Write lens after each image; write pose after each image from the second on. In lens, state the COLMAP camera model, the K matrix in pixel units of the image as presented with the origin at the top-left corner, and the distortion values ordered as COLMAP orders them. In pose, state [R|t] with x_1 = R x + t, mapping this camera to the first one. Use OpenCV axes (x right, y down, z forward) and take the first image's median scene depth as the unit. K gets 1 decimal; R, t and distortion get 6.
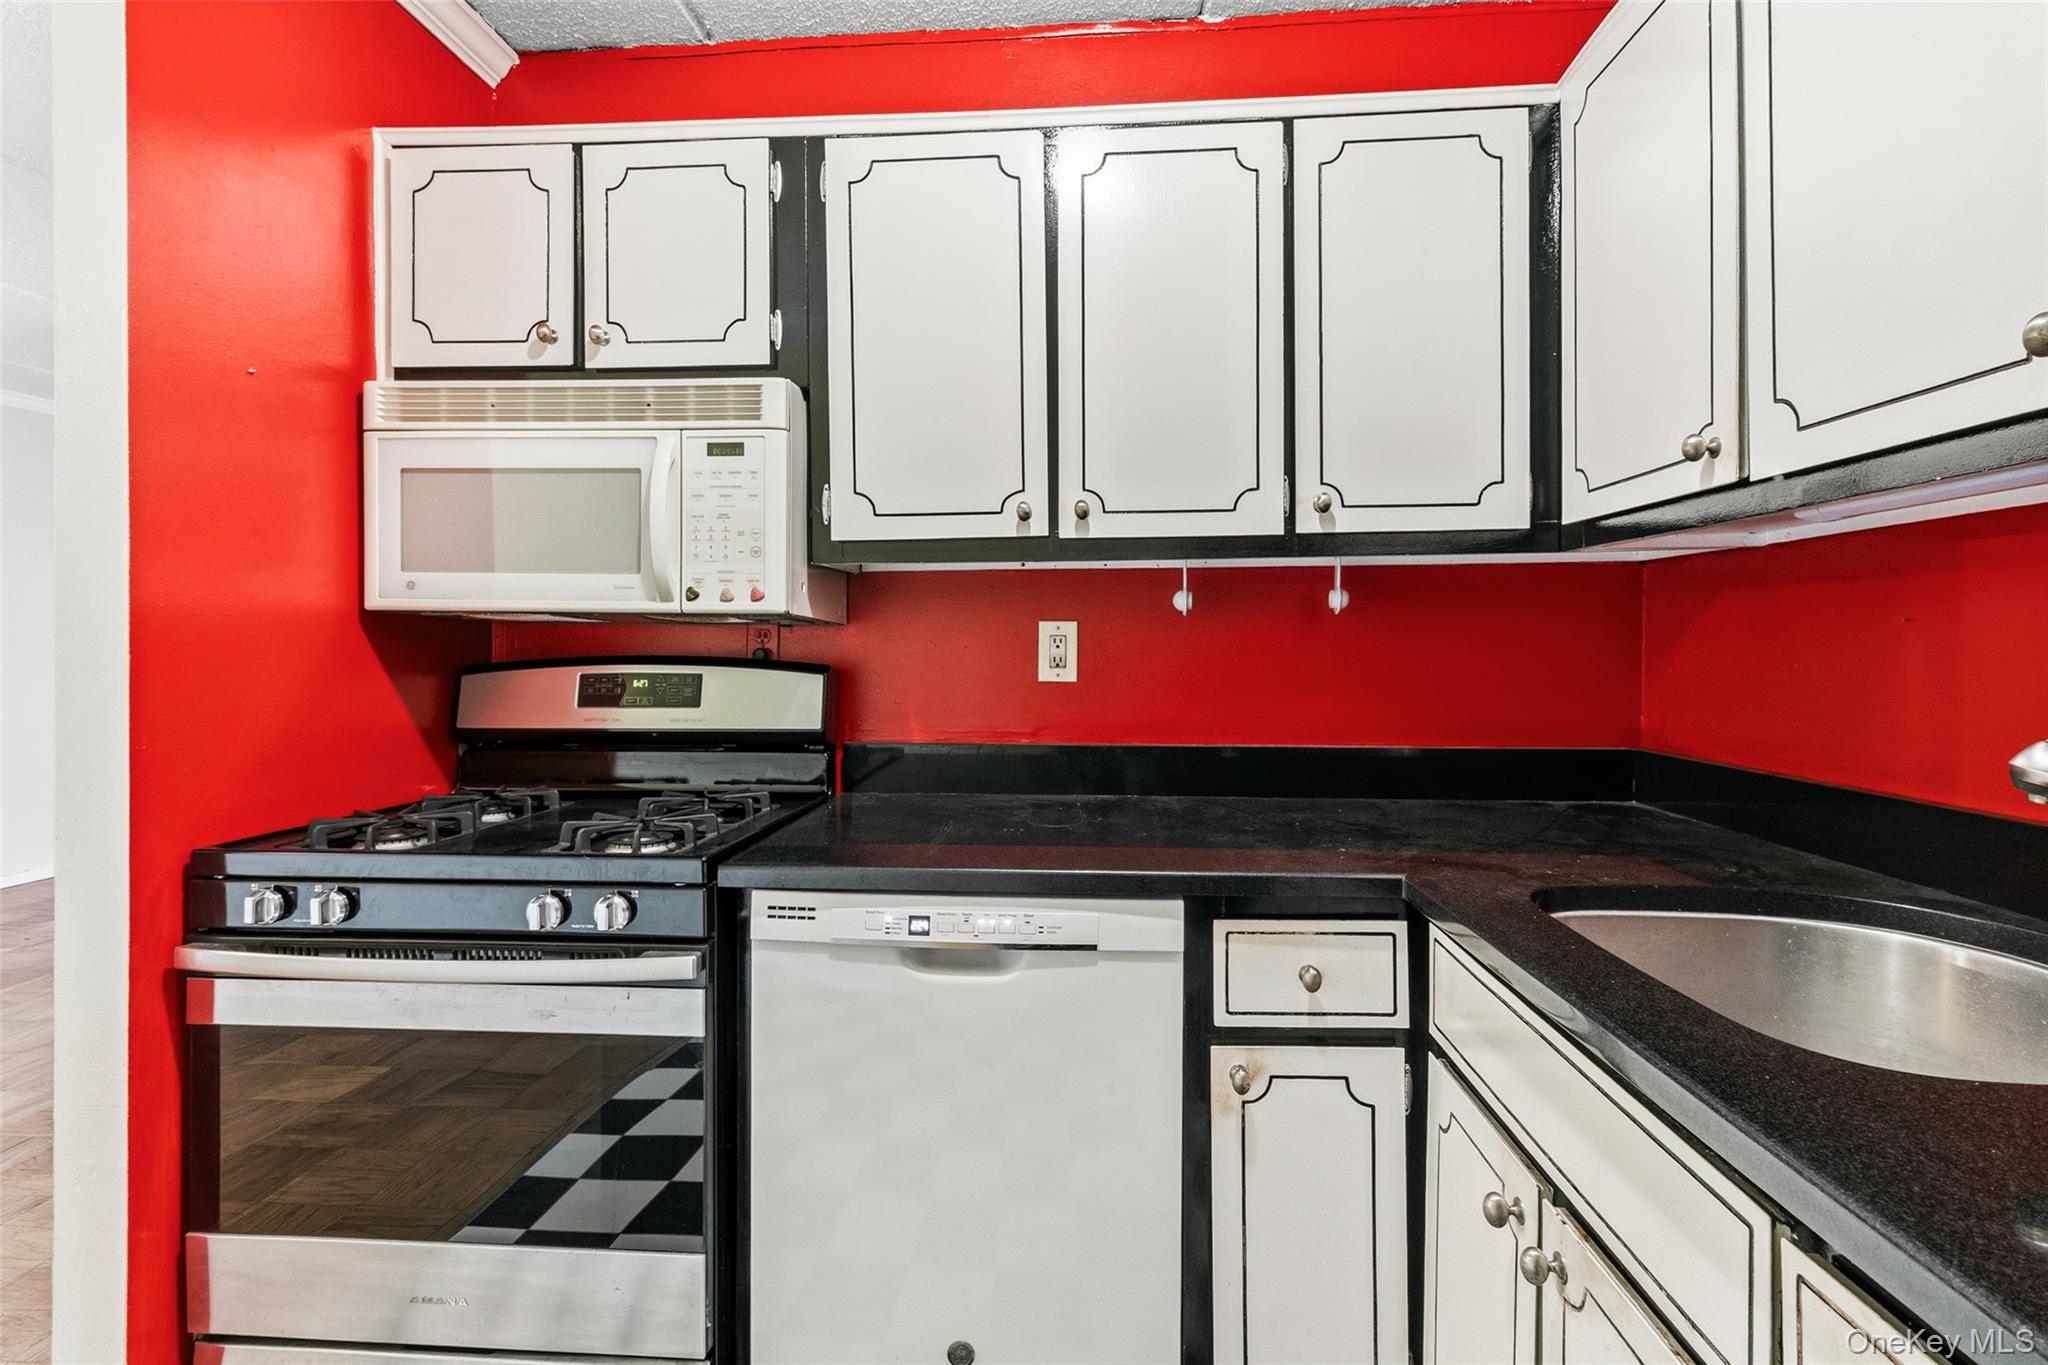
lens RADIAL K [[954.3, 0, 1030.1], [0, 954.3, 649.1], [0, 0, 1]] dist [0.003393, 0.000416]
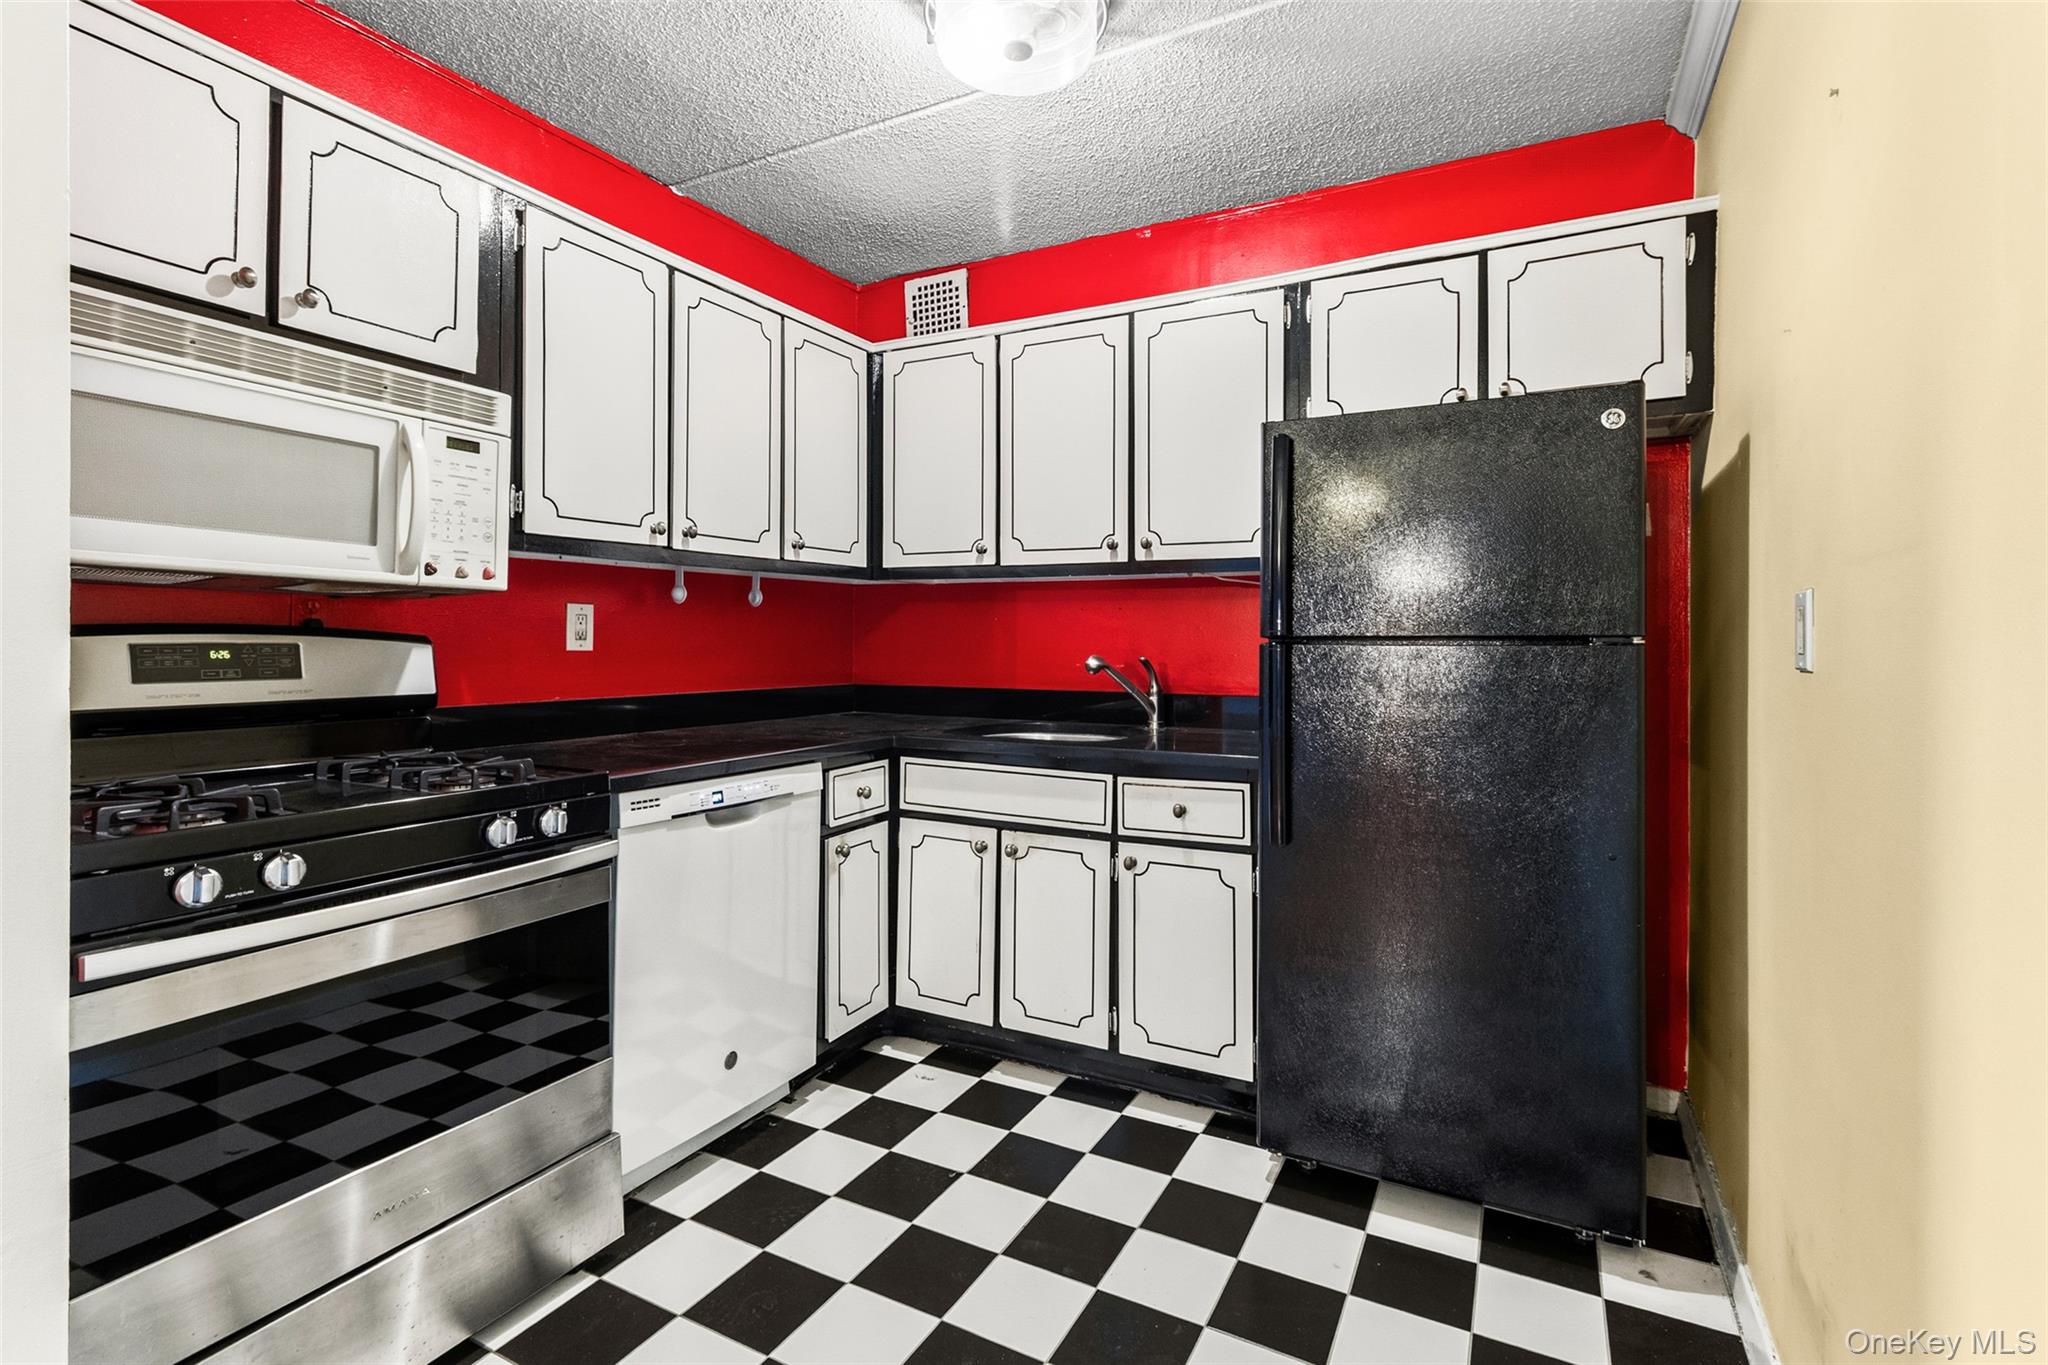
lens RADIAL K [[956.0, 0, 1031.9], [0, 956.0, 644.7], [0, 0, 1]] dist [0.000717, -0.000335]
pose [[0.396609, 0.000401, 0.917987, -1.099277], [-0.004203, 0.999990, 0.001379, 0.026170], [-0.917978, -0.004406, 0.396607, -0.084334]]
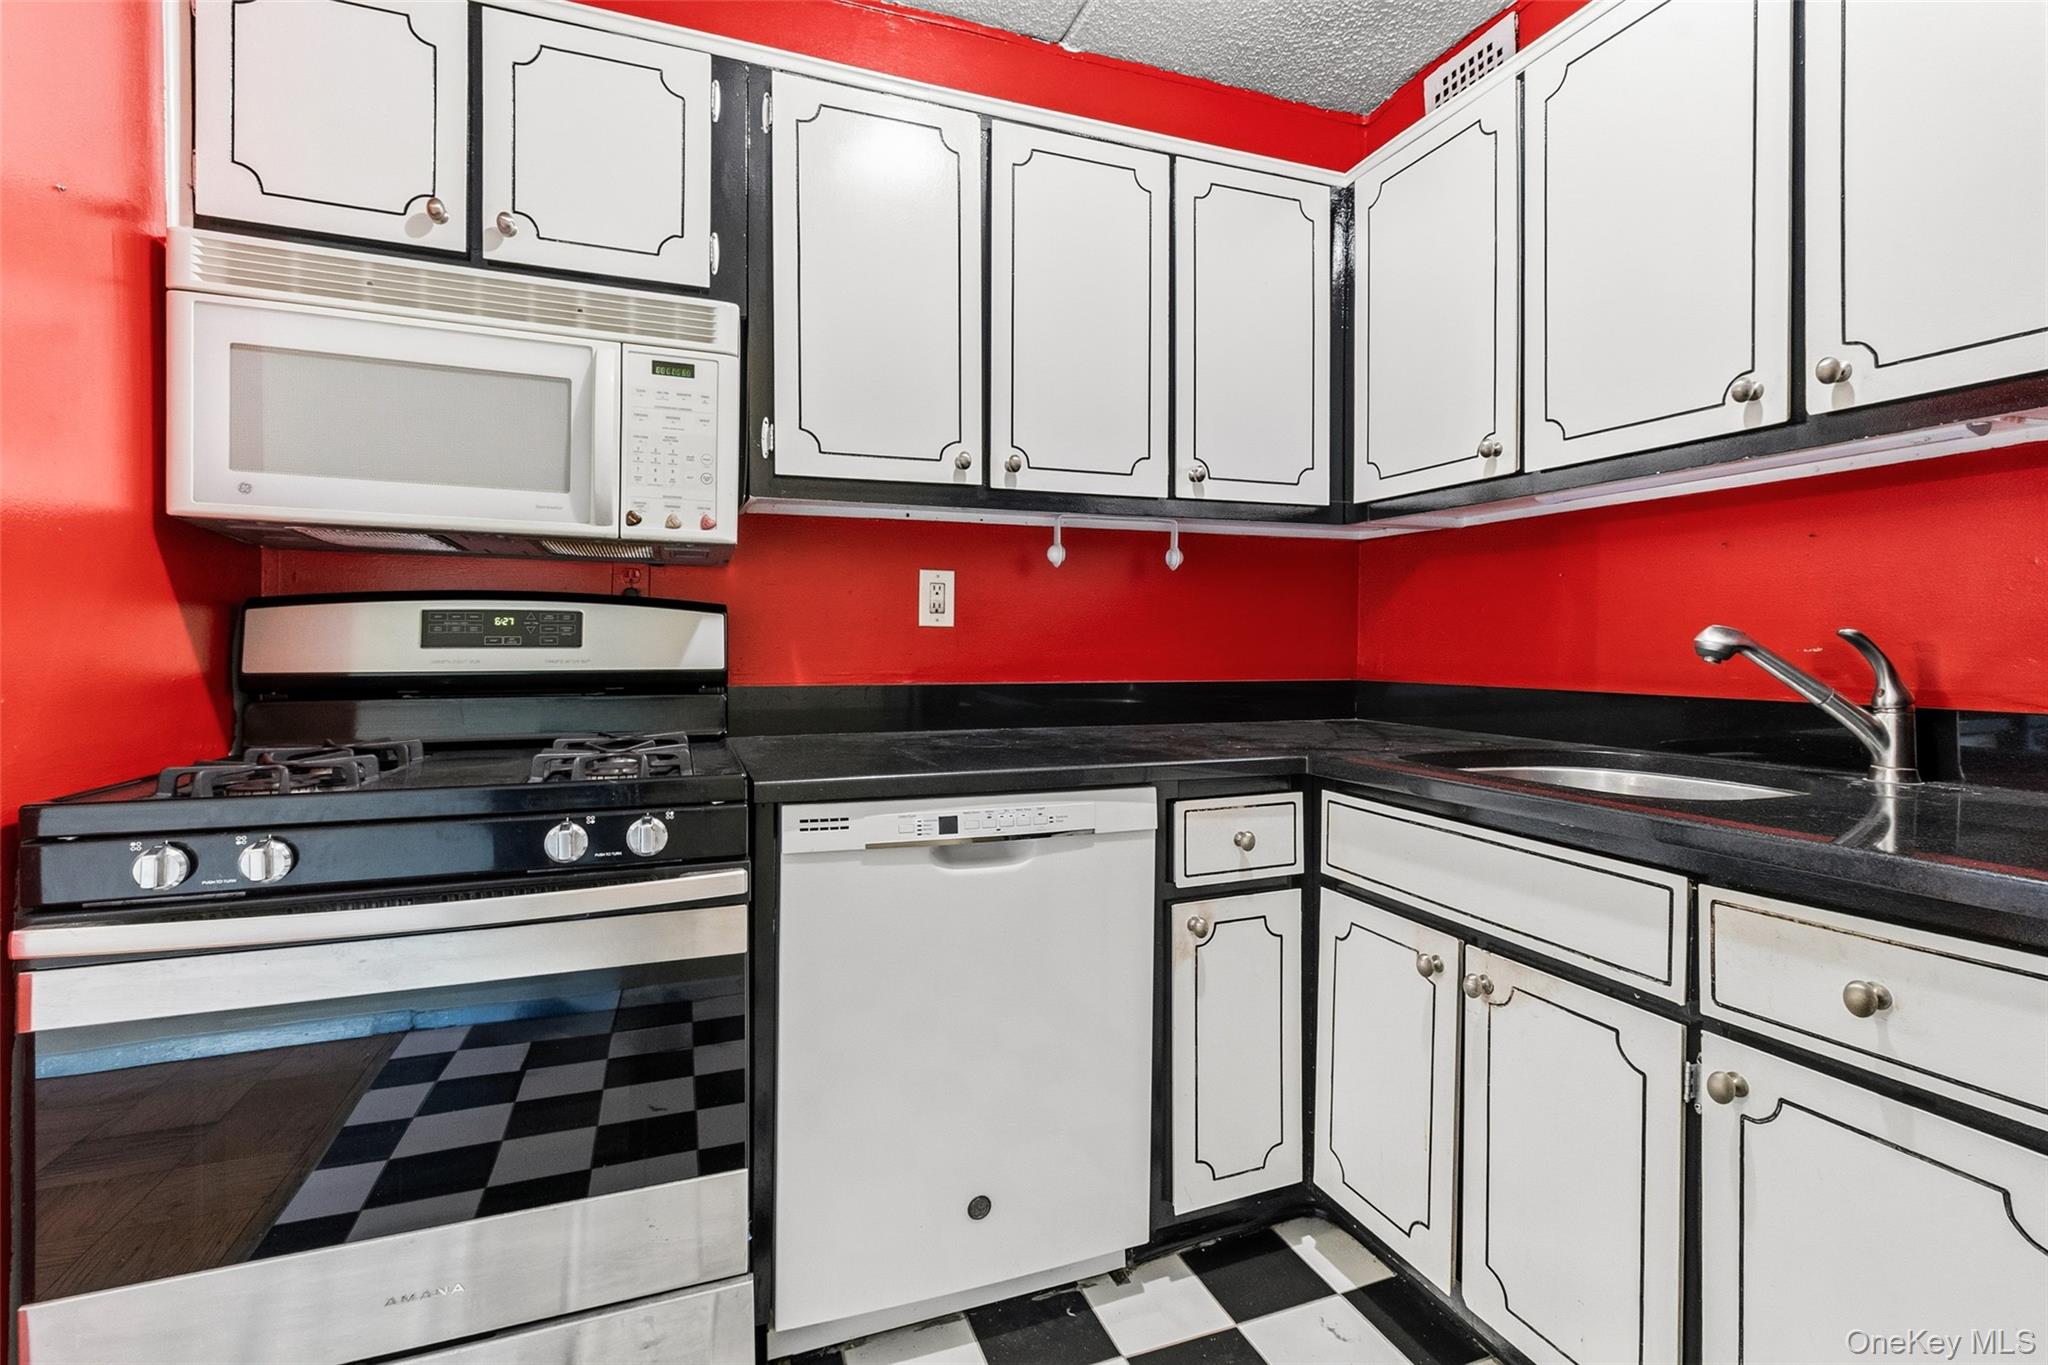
lens RADIAL K [[951.4, 0, 1030.3], [0, 951.4, 653.1], [0, 0, 1]] dist [0.002943, 0.000215]
pose [[0.906034, 0.000095, 0.423204, -0.397416], [-0.003310, 0.999971, 0.006861, 0.068263], [-0.423192, -0.007617, 0.906008, -0.021576]]
